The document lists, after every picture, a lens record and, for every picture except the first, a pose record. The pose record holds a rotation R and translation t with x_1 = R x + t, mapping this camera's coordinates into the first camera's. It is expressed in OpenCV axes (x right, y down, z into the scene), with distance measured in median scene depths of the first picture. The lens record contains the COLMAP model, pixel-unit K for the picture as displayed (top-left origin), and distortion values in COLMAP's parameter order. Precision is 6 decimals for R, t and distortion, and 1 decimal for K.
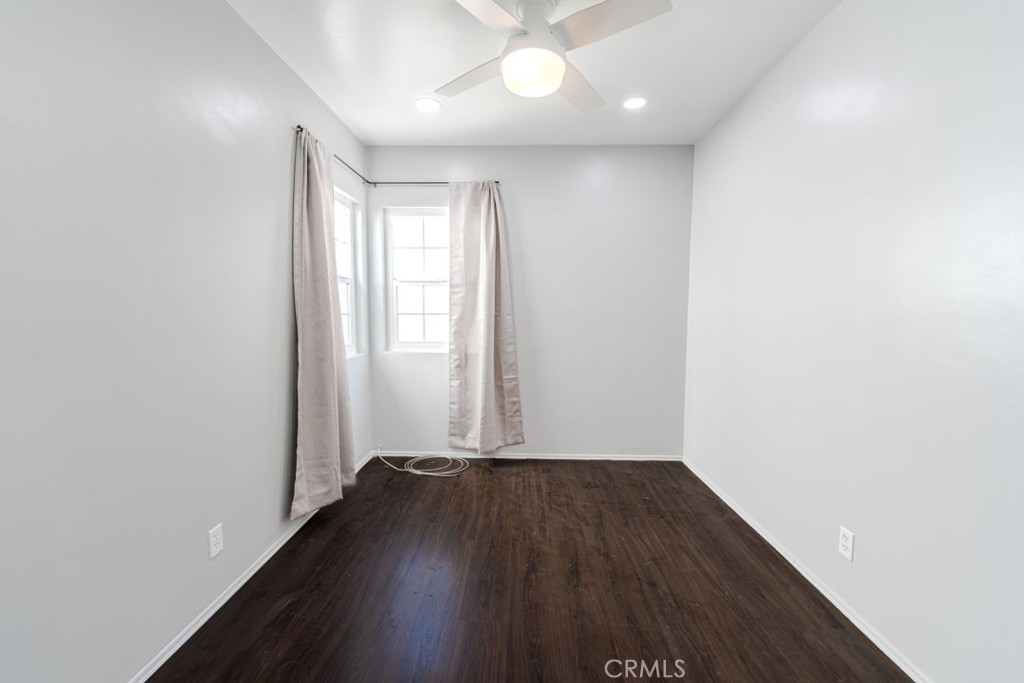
lens RADIAL K [[414.3, 0, 512.4], [0, 414.3, 340.9], [0, 0, 1]] dist [-0.000079, -0.000737]
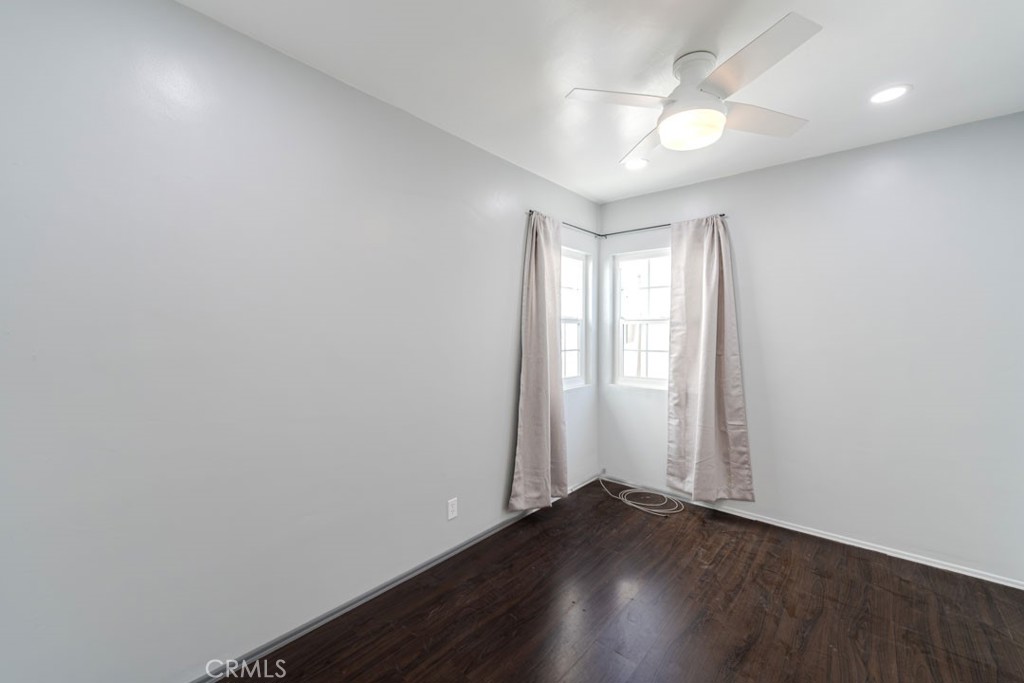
lens RADIAL K [[414.3, 0, 510.6], [0, 414.3, 339.2], [0, 0, 1]] dist [-0.000079, -0.000737]
pose [[0.773141, 0.008774, -0.634173, 0.202473], [-0.048933, 0.997749, -0.045851, -0.032935], [0.632343, 0.066481, 0.771831, -0.024397]]
